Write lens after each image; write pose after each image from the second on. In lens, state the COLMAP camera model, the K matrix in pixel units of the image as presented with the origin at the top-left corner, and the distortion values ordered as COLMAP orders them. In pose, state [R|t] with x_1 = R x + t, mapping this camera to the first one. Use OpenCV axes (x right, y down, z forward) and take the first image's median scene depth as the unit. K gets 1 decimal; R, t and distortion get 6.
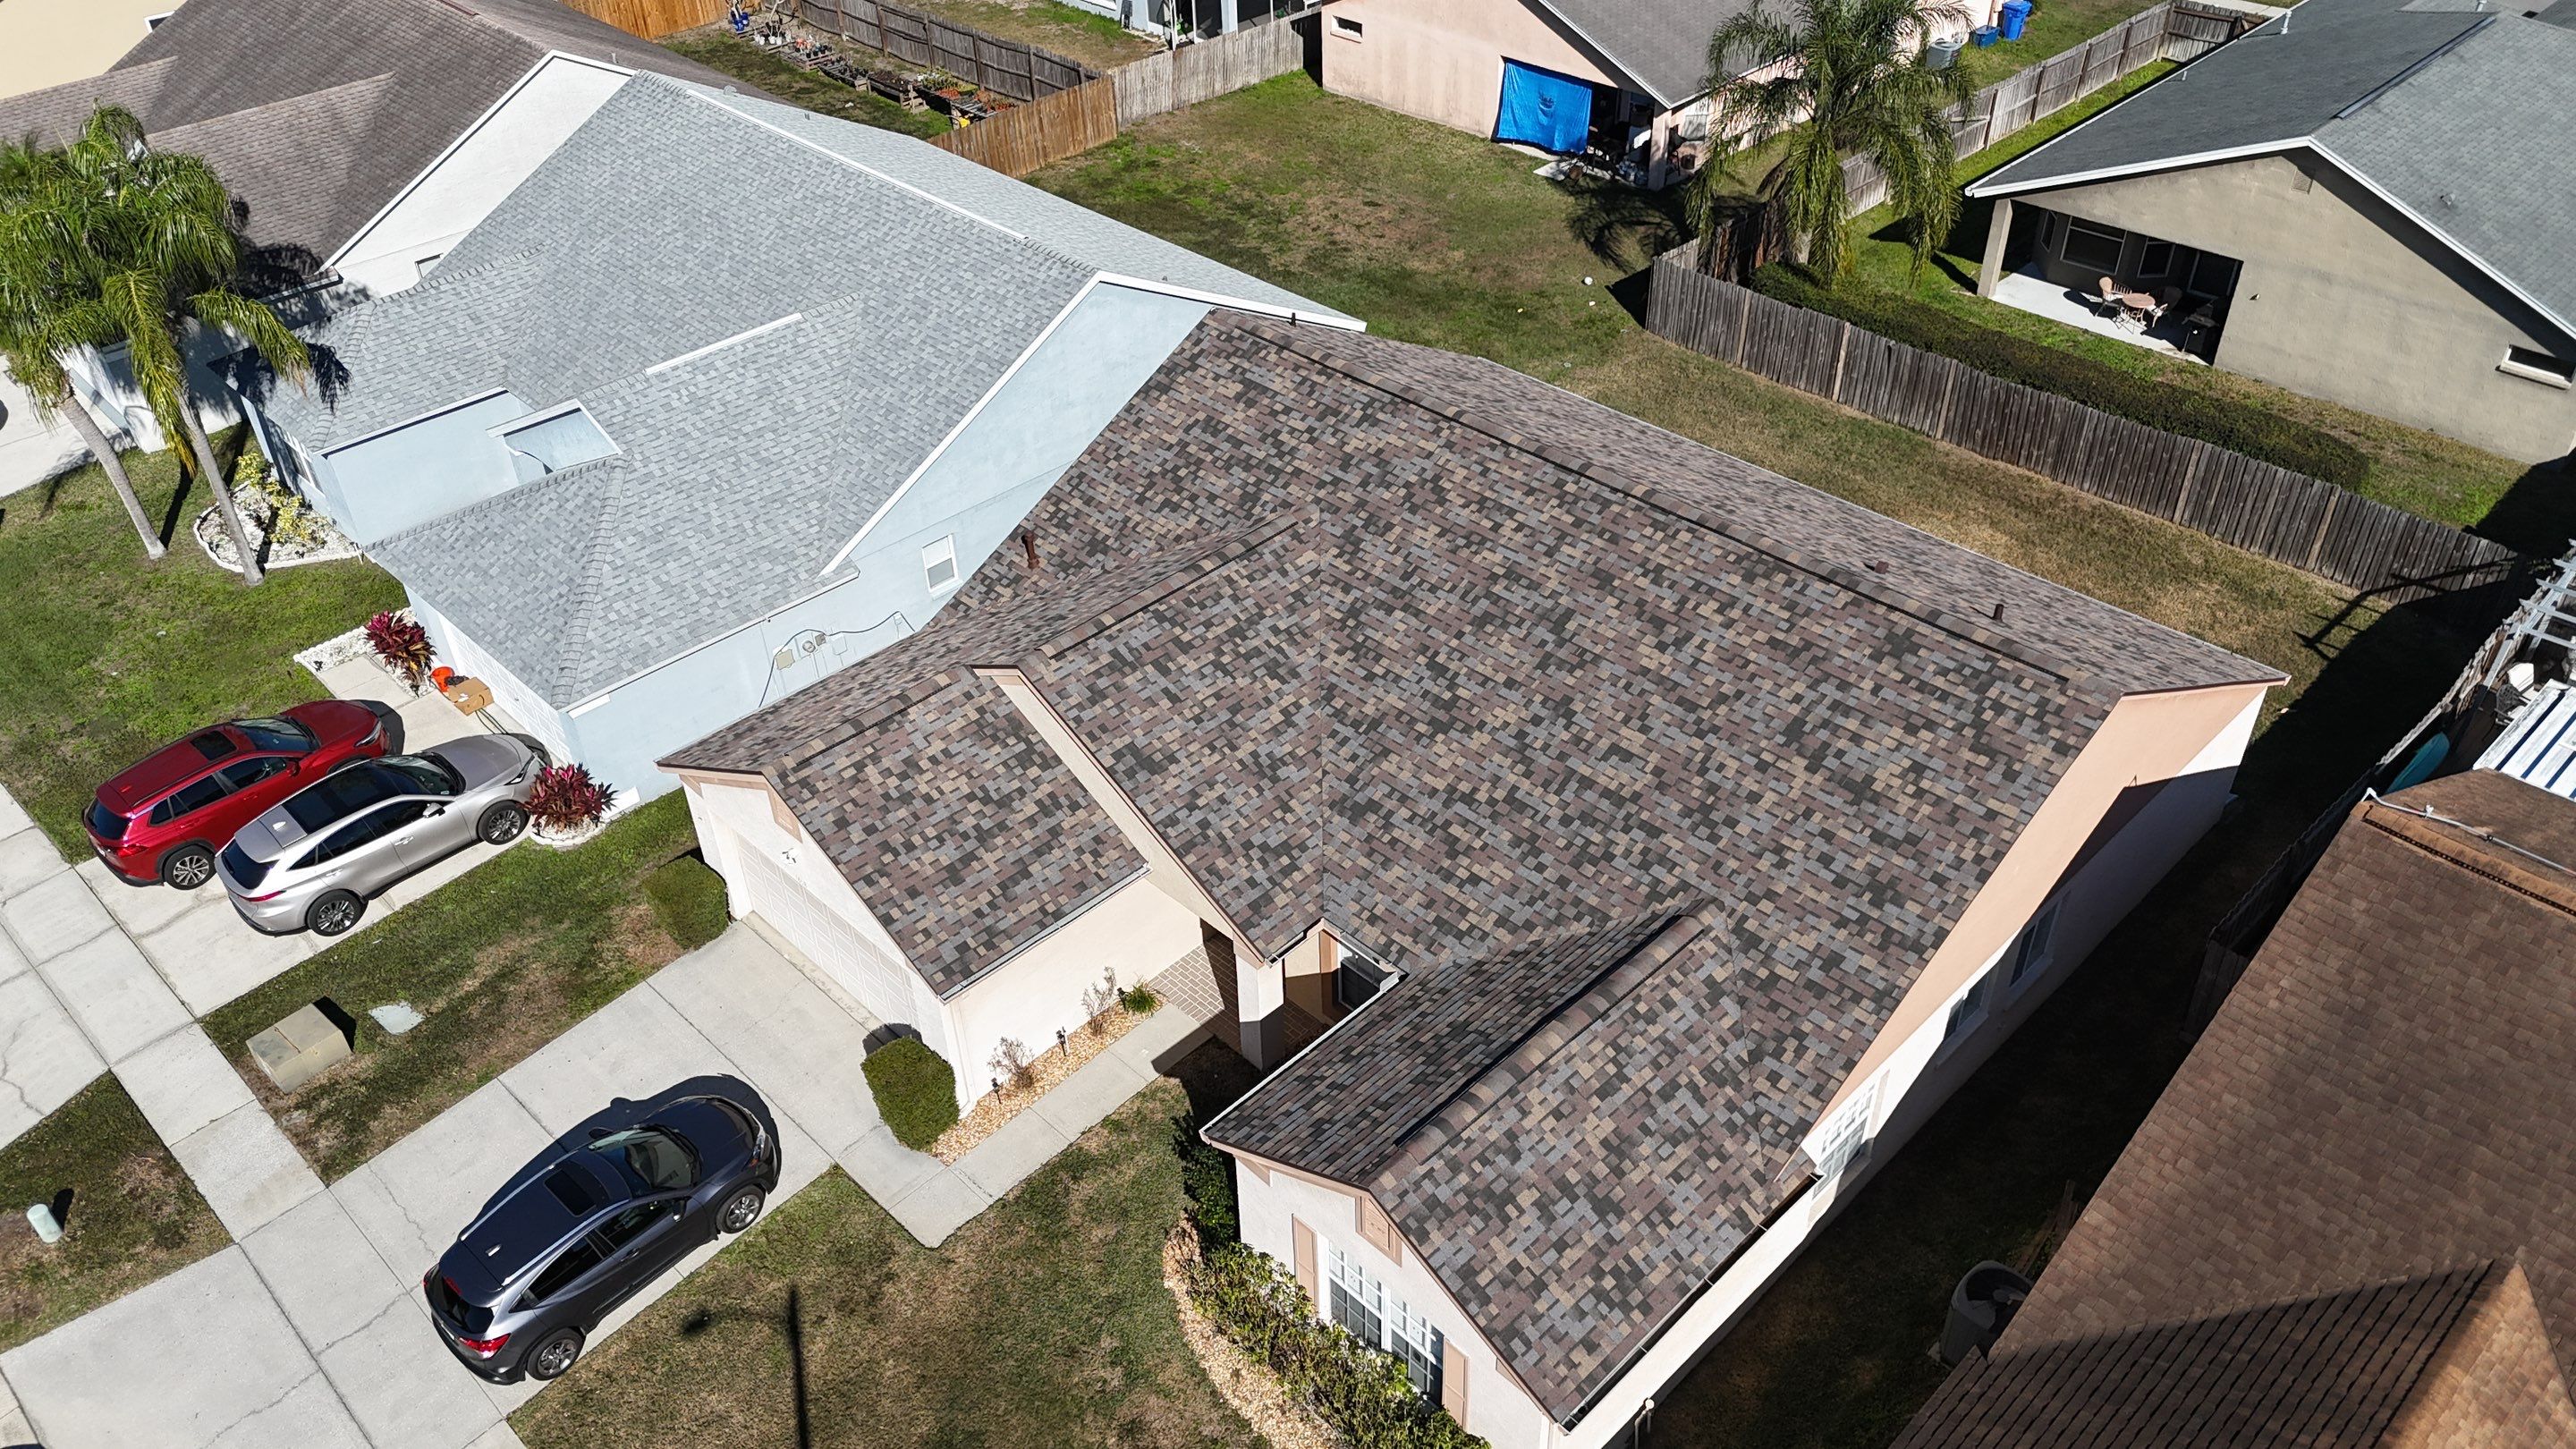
lens RADIAL K [[1871.8, 0, 1290.7], [0, 1871.8, 720.8], [0, 0, 1]] dist [0.109098, -0.120431]
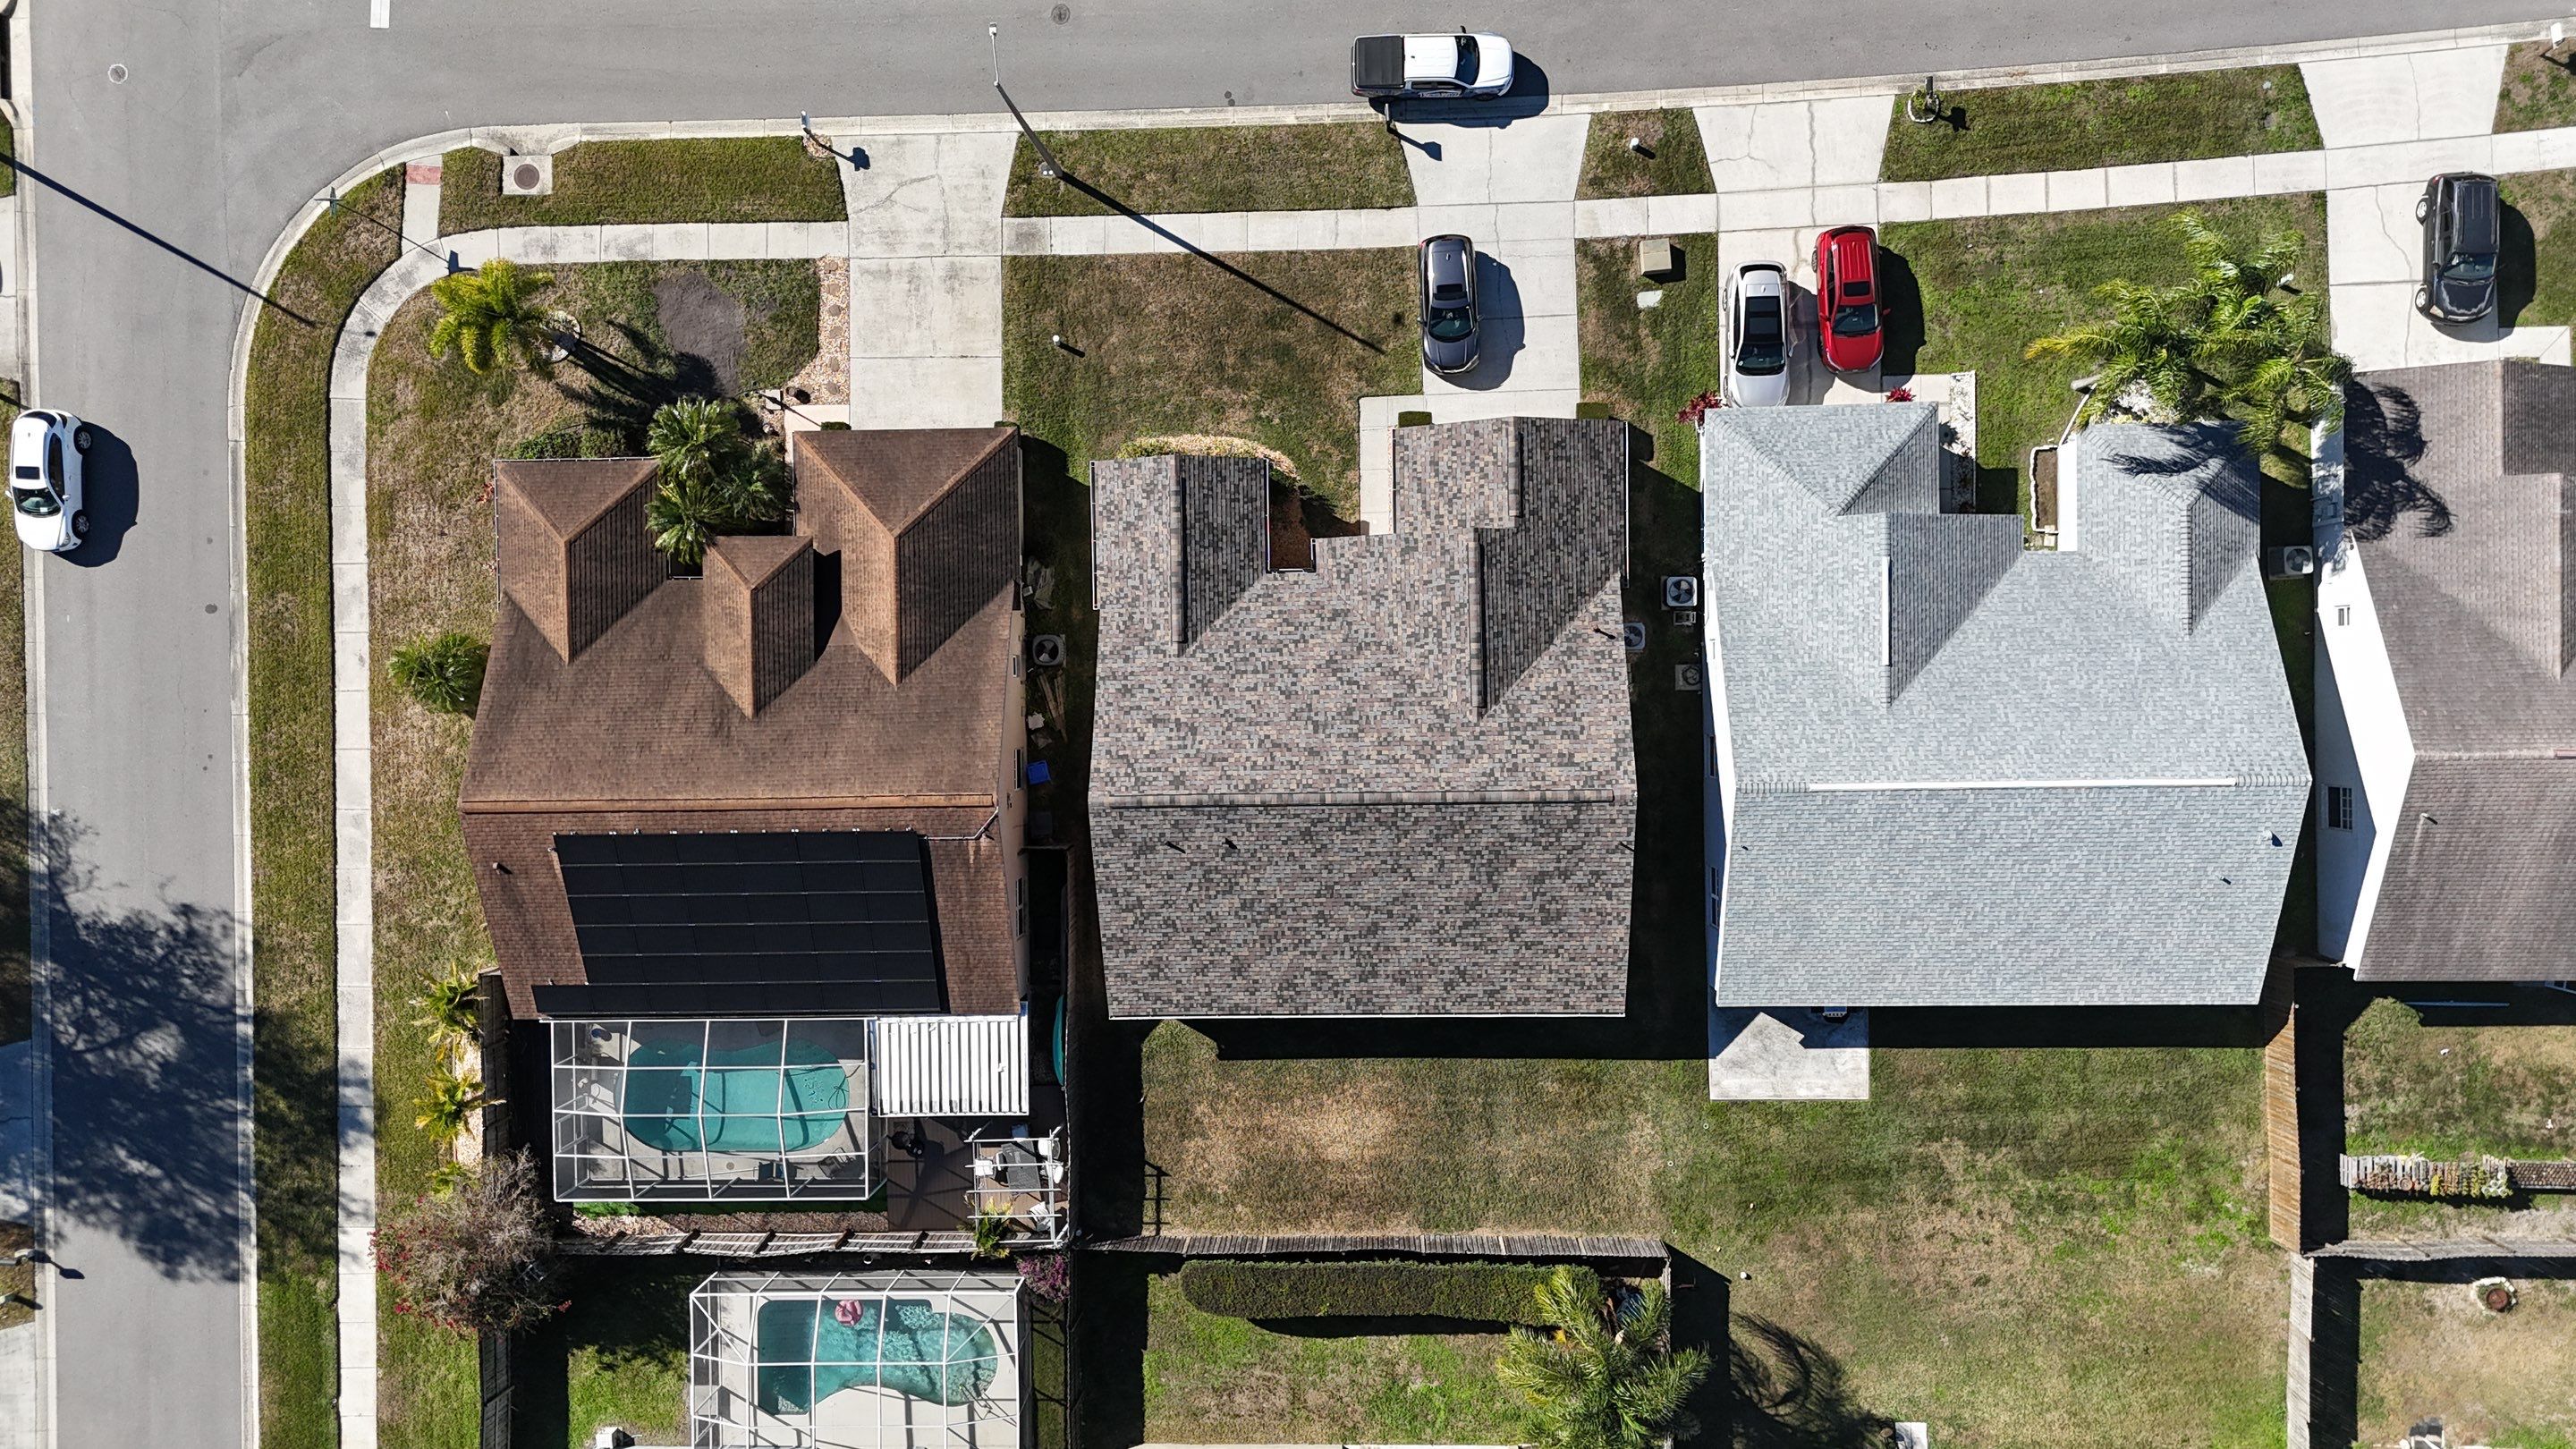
lens RADIAL K [[1871.8, 0, 1290.7], [0, 1871.8, 720.8], [0, 0, 1]] dist [0.109098, -0.120431]
pose [[-0.688361, 0.722283, 0.066826, 0.015460], [-0.405753, -0.459781, 0.789915, -1.705584], [0.601268, 0.516632, 0.609564, -0.326735]]
